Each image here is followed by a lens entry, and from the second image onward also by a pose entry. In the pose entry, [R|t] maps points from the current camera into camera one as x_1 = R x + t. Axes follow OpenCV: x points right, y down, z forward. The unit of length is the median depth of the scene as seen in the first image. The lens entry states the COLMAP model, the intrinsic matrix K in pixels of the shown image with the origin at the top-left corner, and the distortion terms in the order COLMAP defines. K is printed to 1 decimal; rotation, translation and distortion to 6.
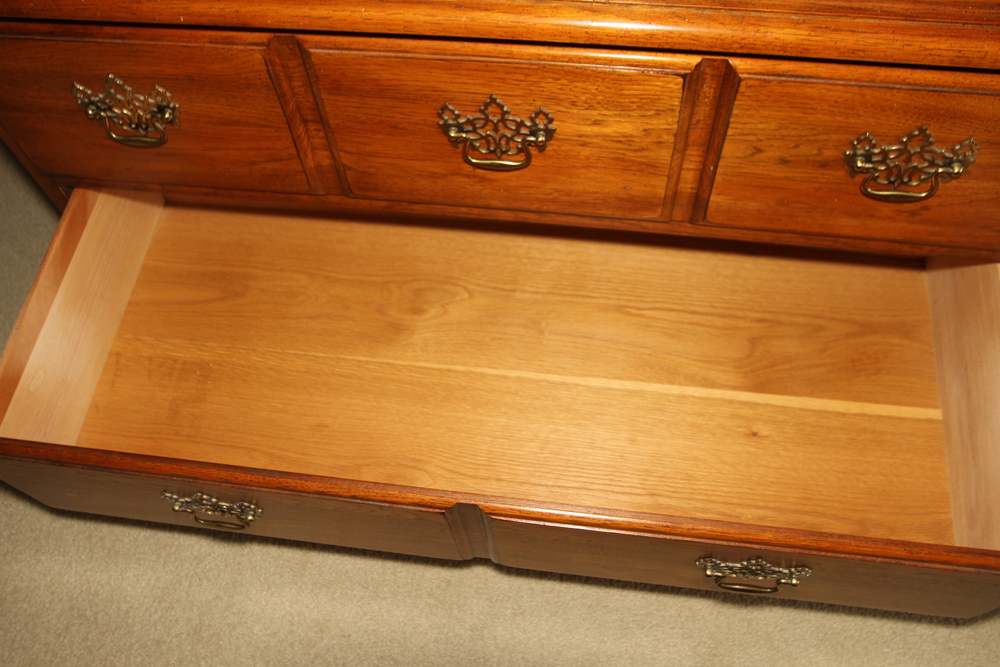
lens RADIAL K [[850.2, 0, 495.9], [0, 850.2, 336.1], [0, 0, 1]] dist [-0.060277, 0.038247]
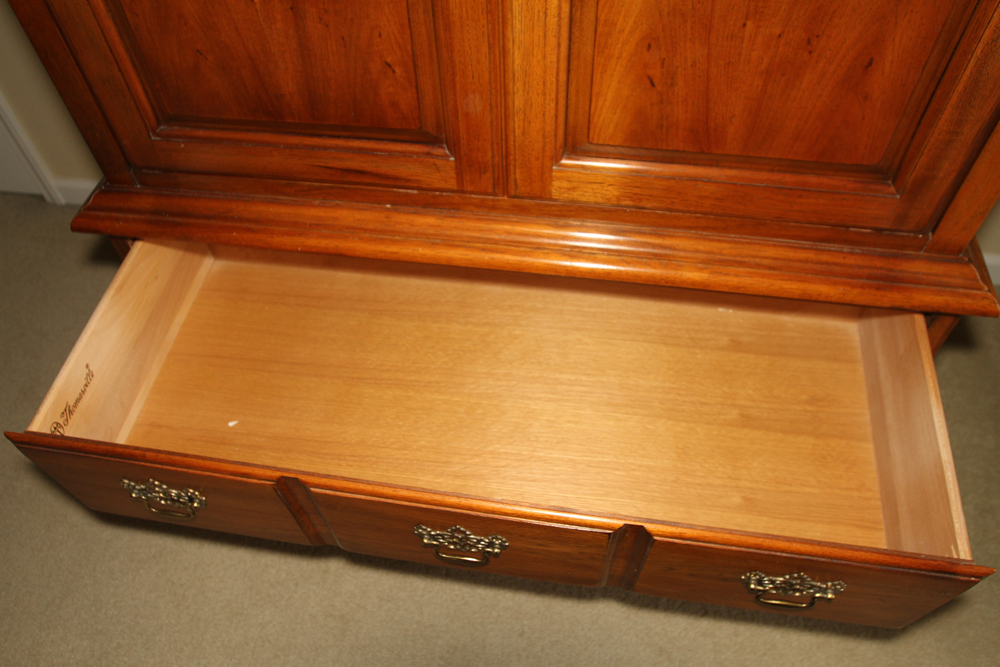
lens RADIAL K [[738.5, 0, 495.5], [0, 738.5, 341.4], [0, 0, 1]] dist [-0.075130, 0.044438]
pose [[0.999576, 0.027594, 0.009256, -0.024142], [-0.026038, 0.989927, -0.139164, -0.030868], [-0.013003, 0.138864, 0.990226, -0.245318]]
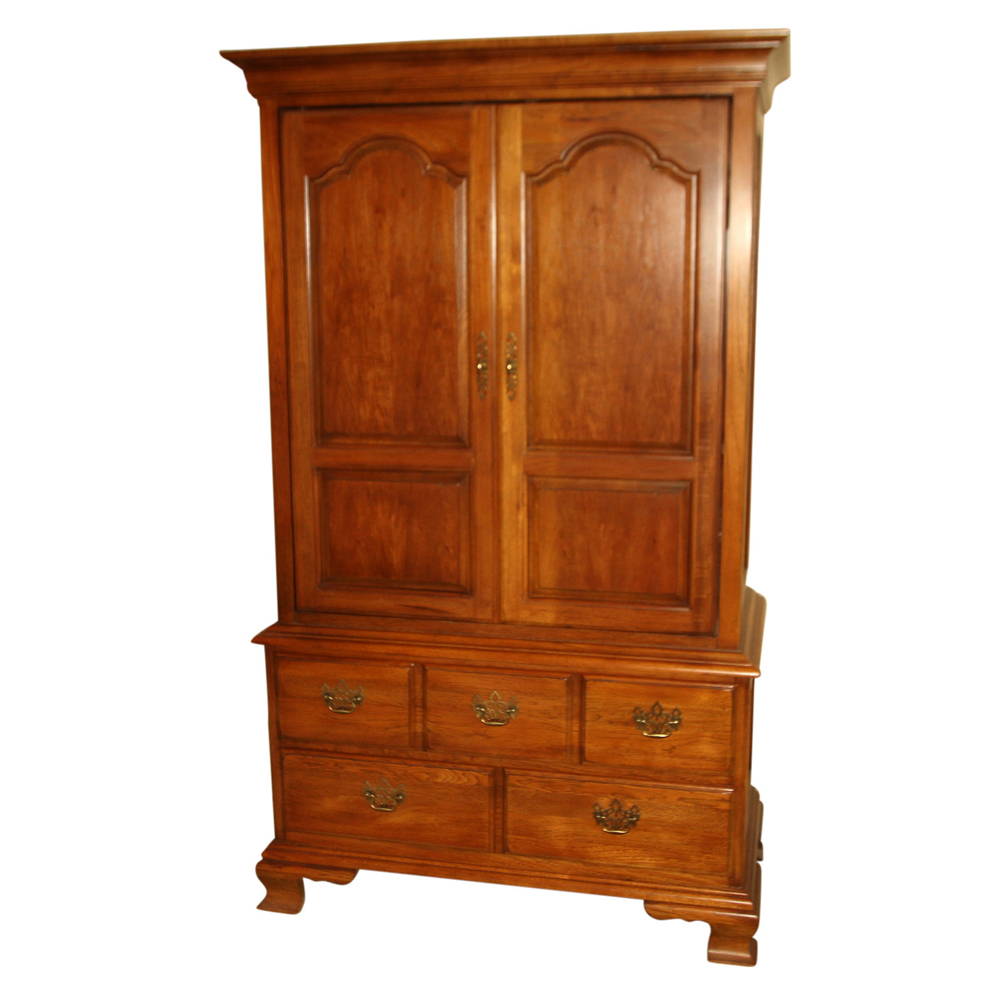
lens RADIAL K [[1325.3, 0, 499.4], [0, 1325.3, 500.0], [0, 0, 1]] dist [-0.124963, 0.000000]
pose [[0.994941, 0.064751, -0.076808, 0.246119], [-0.100453, 0.649800, -0.753438, 2.075974], [0.001124, 0.757342, 0.653017, -1.804502]]
